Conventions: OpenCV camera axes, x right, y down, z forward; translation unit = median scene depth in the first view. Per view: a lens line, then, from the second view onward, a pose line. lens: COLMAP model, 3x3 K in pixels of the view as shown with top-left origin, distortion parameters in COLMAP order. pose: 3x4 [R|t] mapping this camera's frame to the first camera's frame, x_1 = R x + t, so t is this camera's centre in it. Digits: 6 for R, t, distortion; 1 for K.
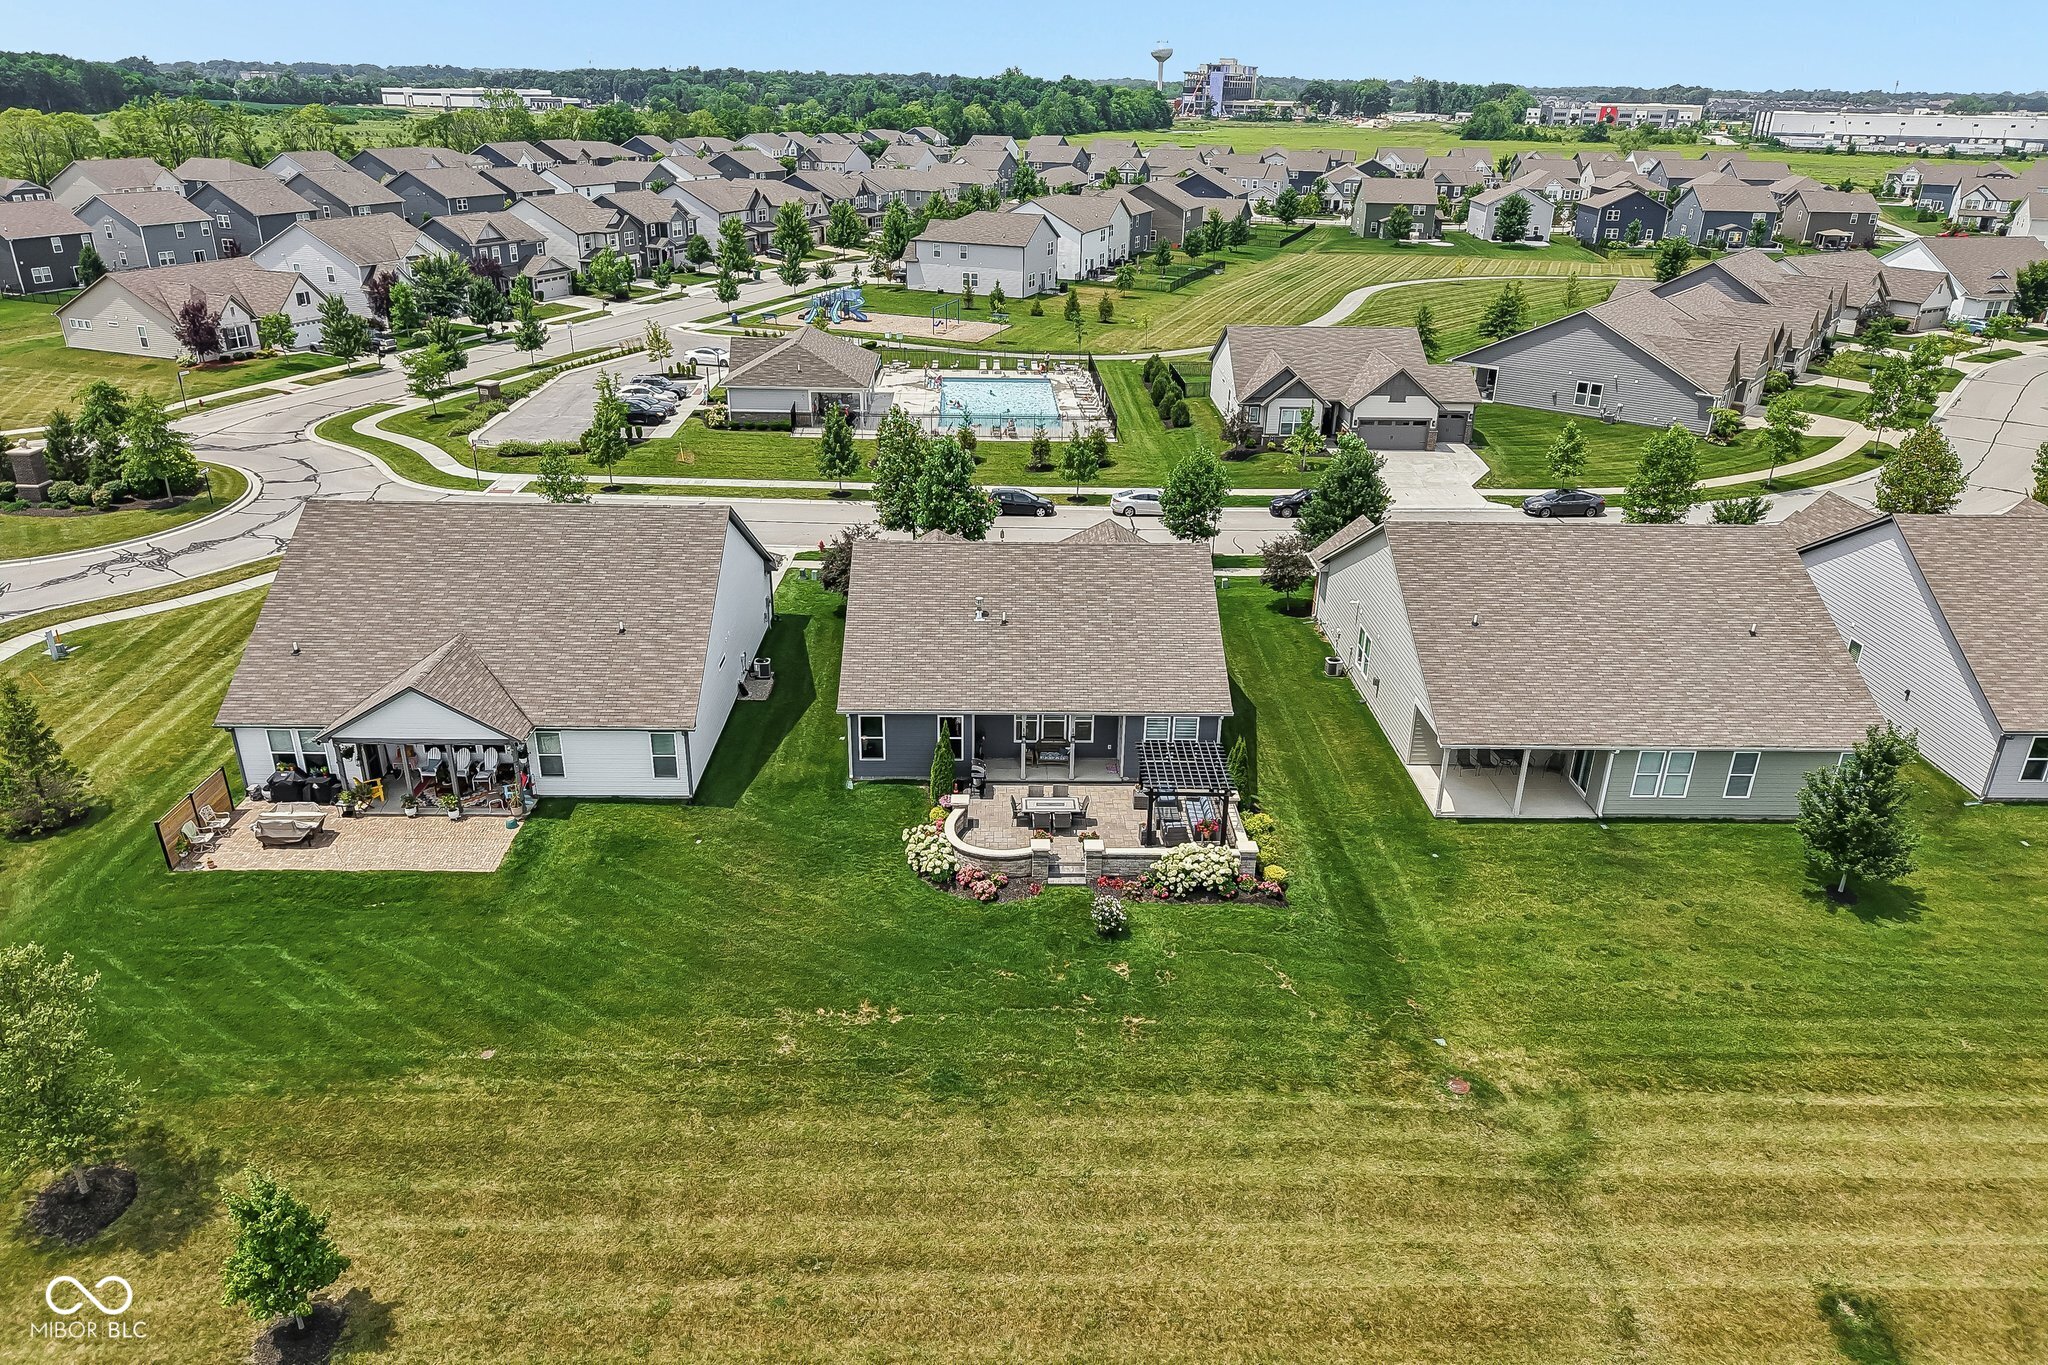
lens RADIAL K [[1382.5, 0, 1026.2], [0, 1382.5, 683.0], [0, 0, 1]] dist [0.027255, -0.027233]
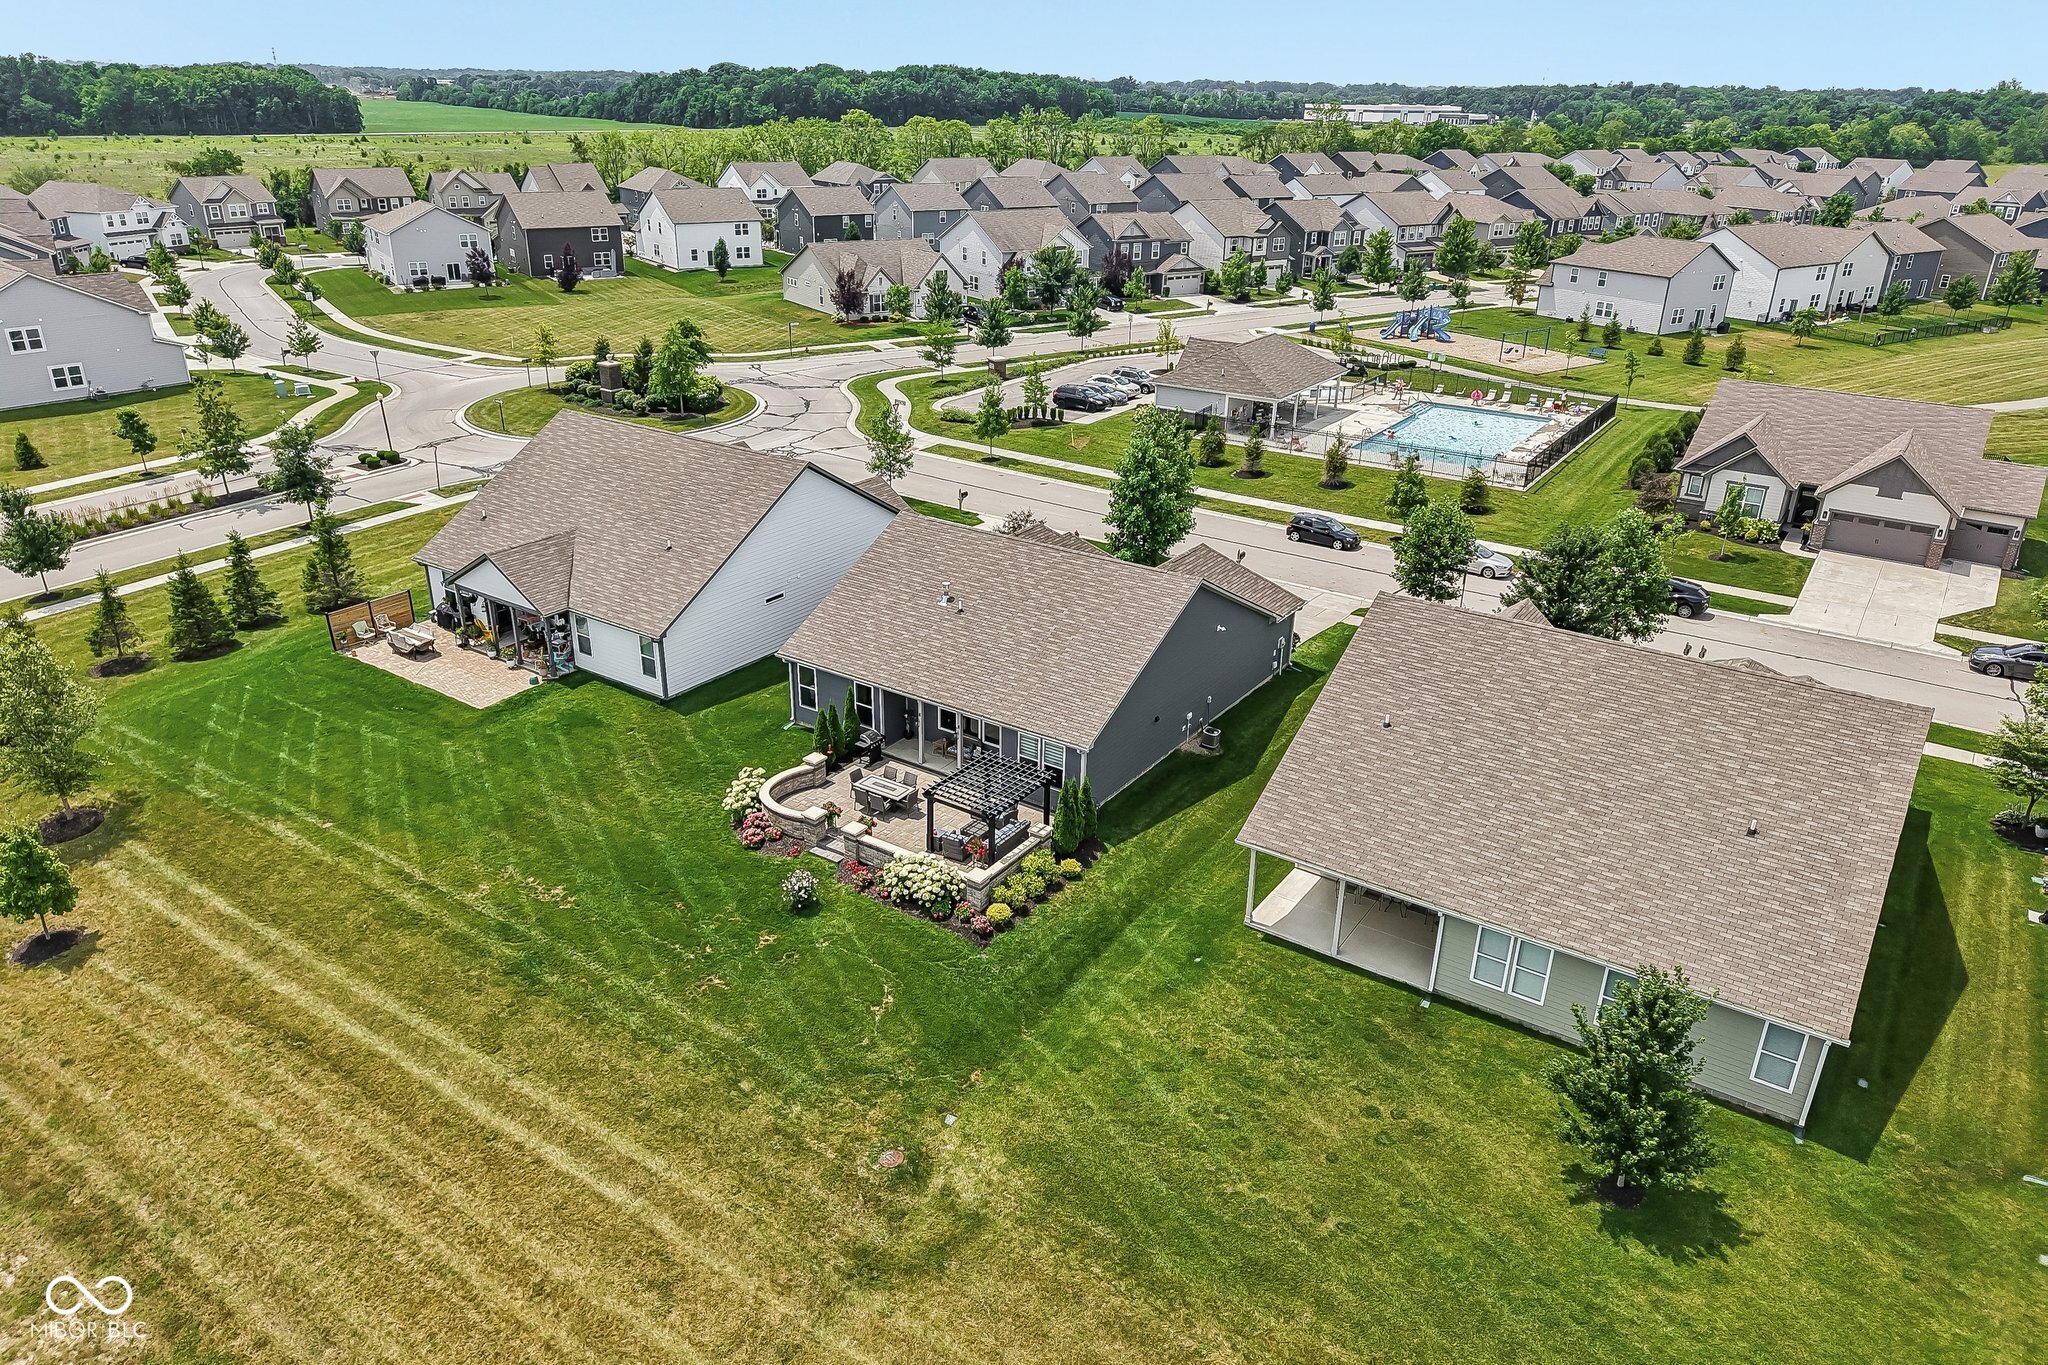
lens RADIAL K [[1382.5, 0, 1024.8], [0, 1382.5, 682.8], [0, 0, 1]] dist [0.027255, -0.027233]
pose [[0.811946, 0.228742, -0.537048, 0.316194], [-0.234540, 0.970333, 0.058696, -0.034917], [0.534542, 0.078301, 0.841507, 0.099293]]
